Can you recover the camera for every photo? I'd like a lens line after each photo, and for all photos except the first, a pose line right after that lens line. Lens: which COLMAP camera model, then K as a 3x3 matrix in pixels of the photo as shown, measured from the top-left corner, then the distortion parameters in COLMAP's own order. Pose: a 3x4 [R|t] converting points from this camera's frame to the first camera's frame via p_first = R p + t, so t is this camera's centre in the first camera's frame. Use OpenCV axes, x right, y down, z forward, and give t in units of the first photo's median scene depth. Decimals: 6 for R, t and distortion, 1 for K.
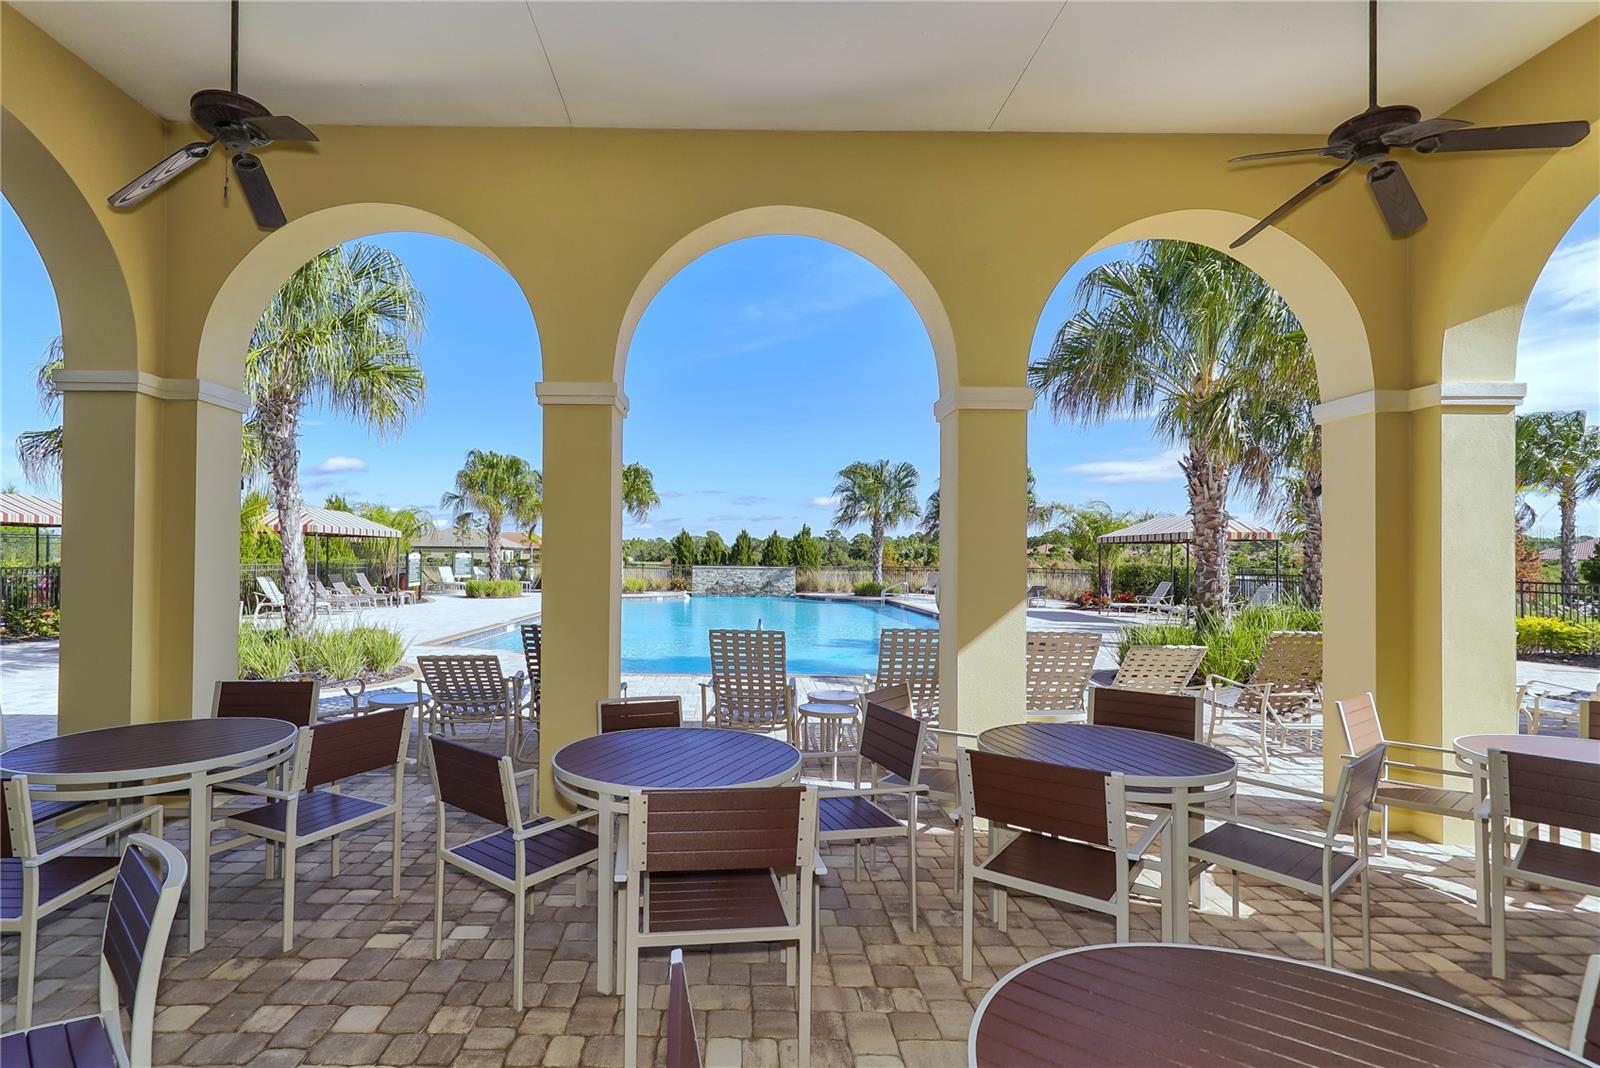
lens RADIAL K [[713.5, 0, 800.0], [0, 713.5, 534.0], [0, 0, 1]] dist [-0.017829, -0.000016]
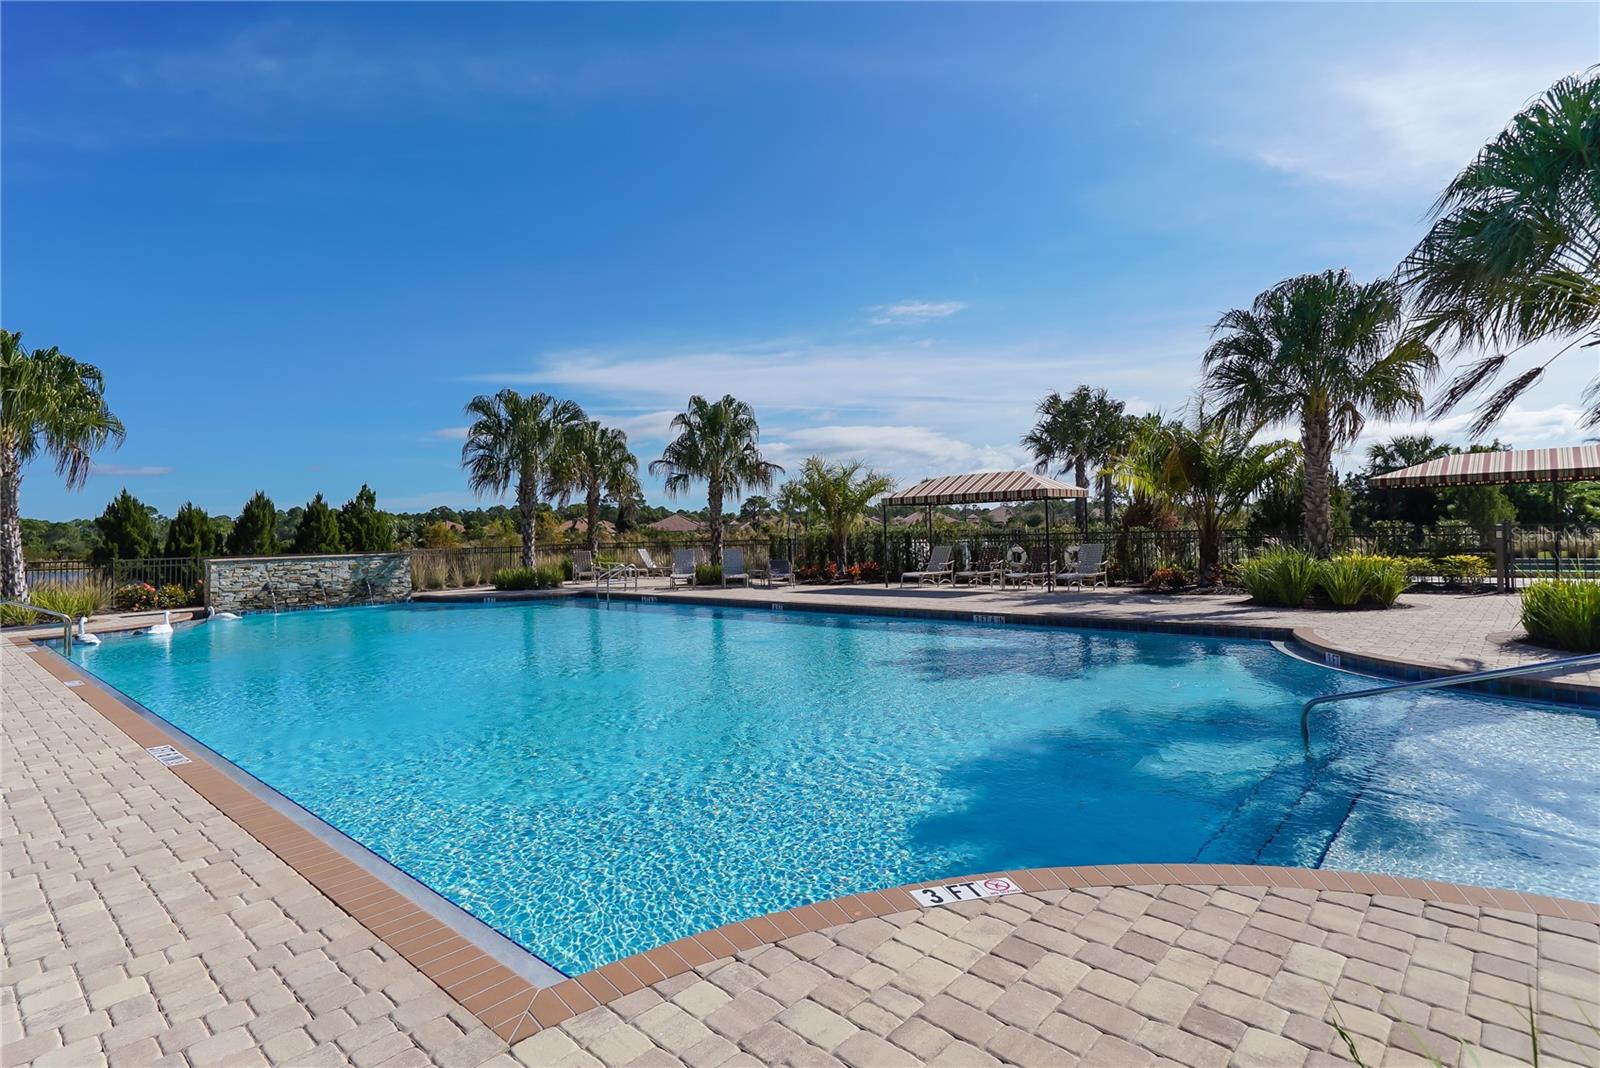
lens RADIAL K [[788.4, 0, 800.0], [0, 788.4, 534.0], [0, 0, 1]] dist [0.001250, 0.000162]
pose [[0.724685, -0.030820, 0.688391, -0.233968], [0.007686, 0.999299, 0.036648, 0.007927], [-0.689037, -0.021267, 0.724414, 0.270478]]
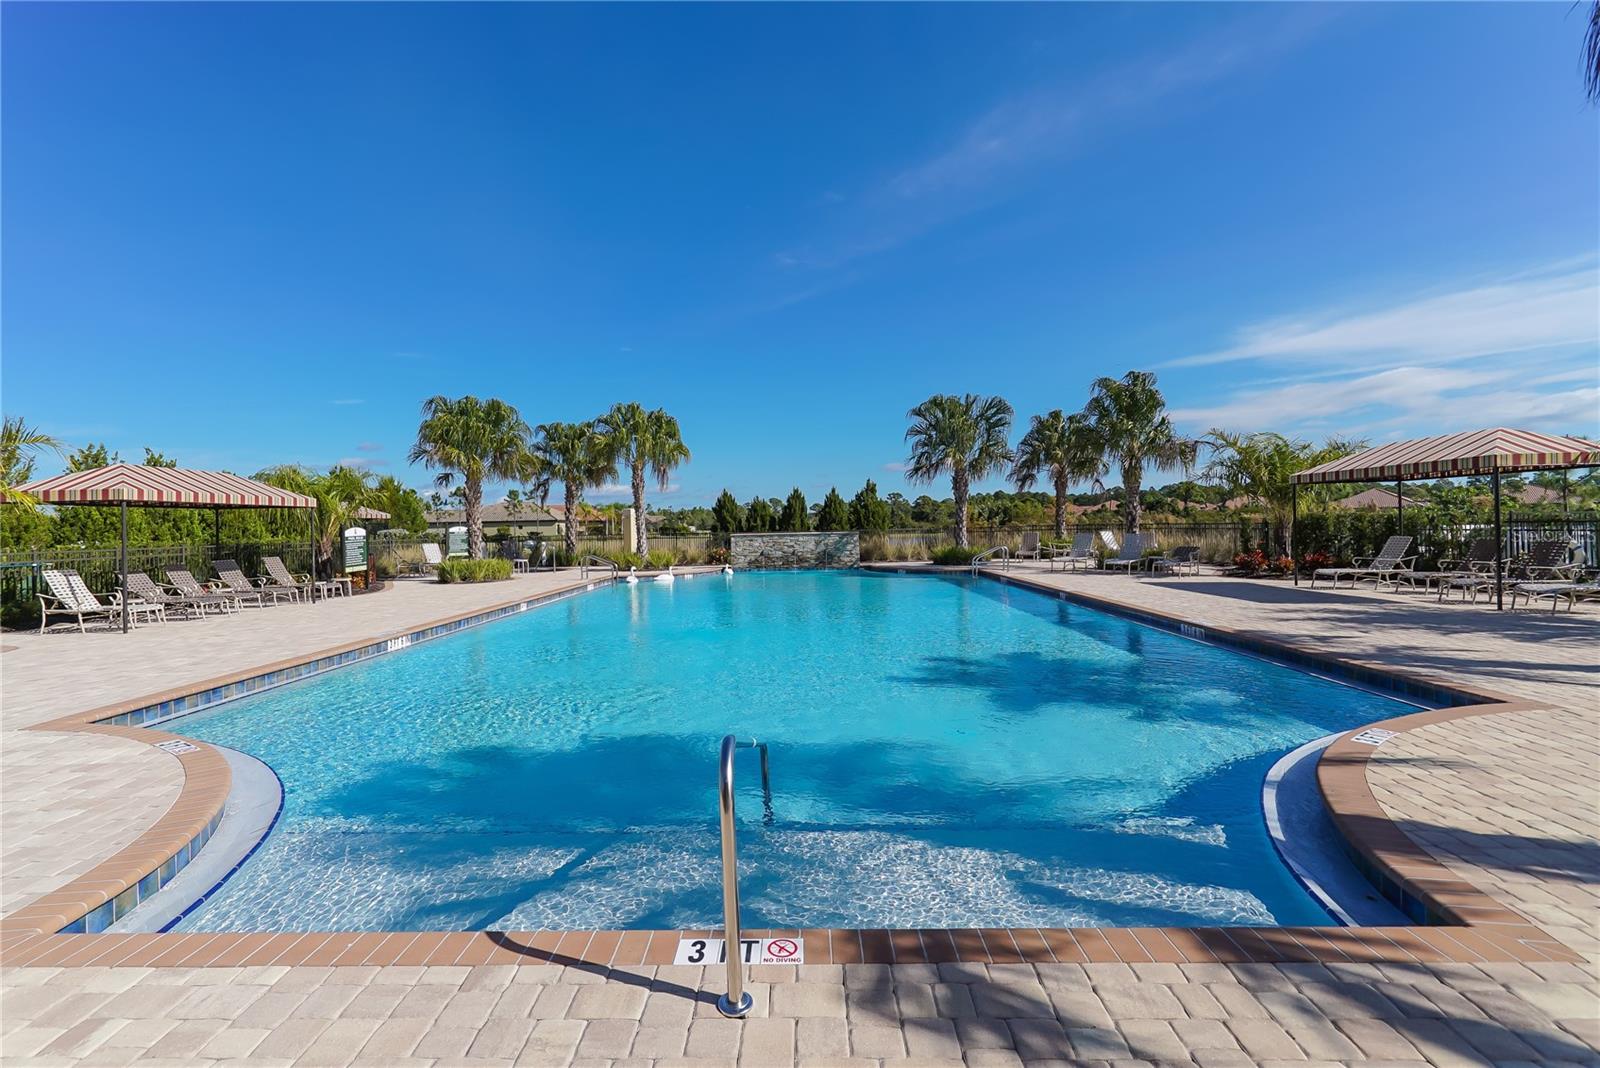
lens RADIAL K [[713.5, 0, 800.0], [0, 713.5, 534.0], [0, 0, 1]] dist [-0.017829, -0.000016]
pose [[0.995774, -0.030109, -0.086758, -0.003129], [0.034268, 0.998314, 0.046846, 0.009557], [0.085201, -0.049621, 0.995127, 0.193633]]
